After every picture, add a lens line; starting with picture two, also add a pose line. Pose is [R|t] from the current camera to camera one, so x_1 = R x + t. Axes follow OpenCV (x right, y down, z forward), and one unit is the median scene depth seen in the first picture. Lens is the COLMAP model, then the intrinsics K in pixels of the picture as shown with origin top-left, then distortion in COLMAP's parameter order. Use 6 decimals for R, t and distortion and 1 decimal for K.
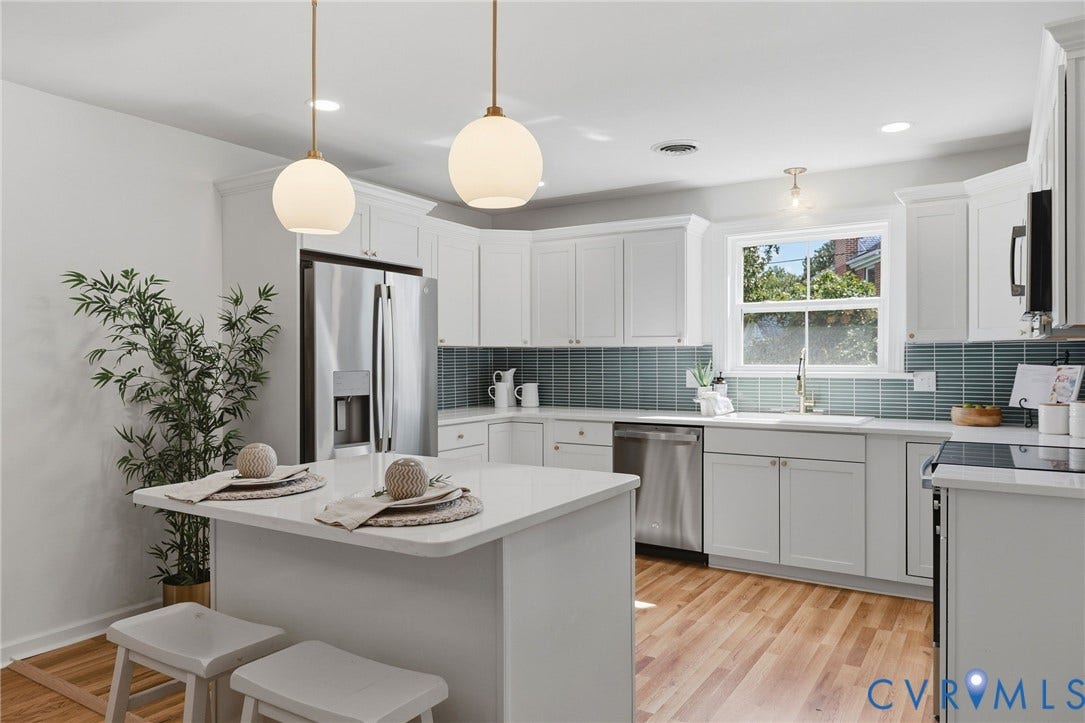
lens RADIAL K [[689.3, 0, 542.5], [0, 689.3, 361.5], [0, 0, 1]] dist [-0.000830, 0.000160]
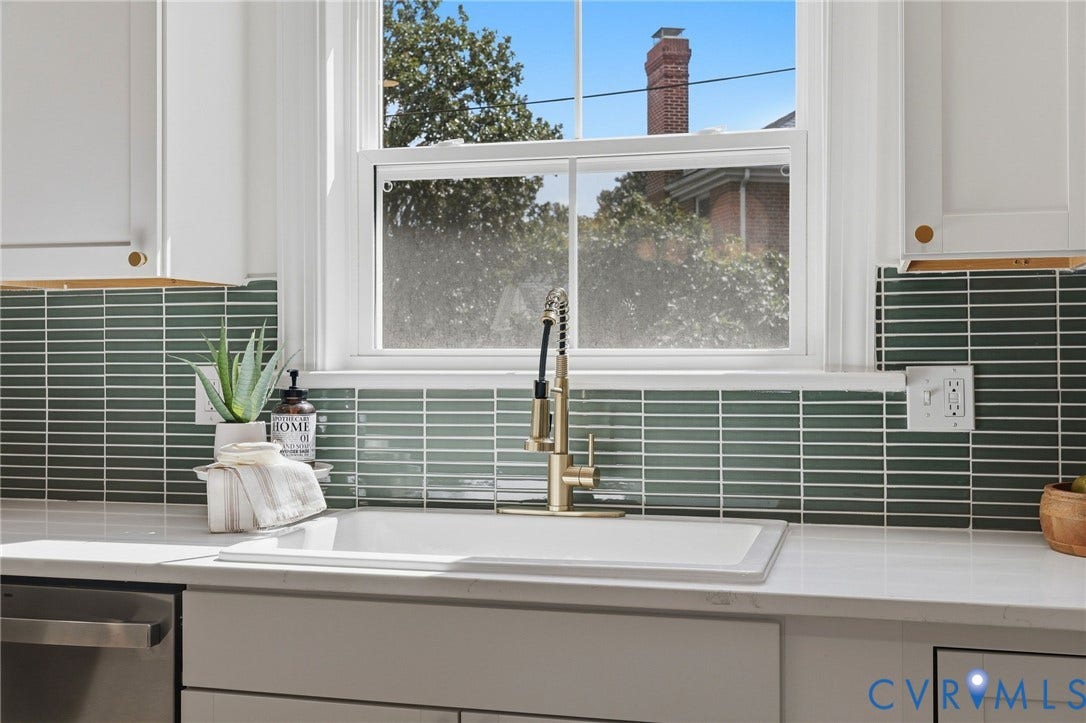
lens RADIAL K [[689.9, 0, 543.0], [0, 689.9, 361.5], [0, 0, 1]] dist [-0.000830, 0.000160]
pose [[0.966588, -0.001161, 0.256331, 0.297284], [0.002633, 0.999982, -0.005400, 0.013260], [-0.256321, 0.005895, 0.966574, 0.720816]]
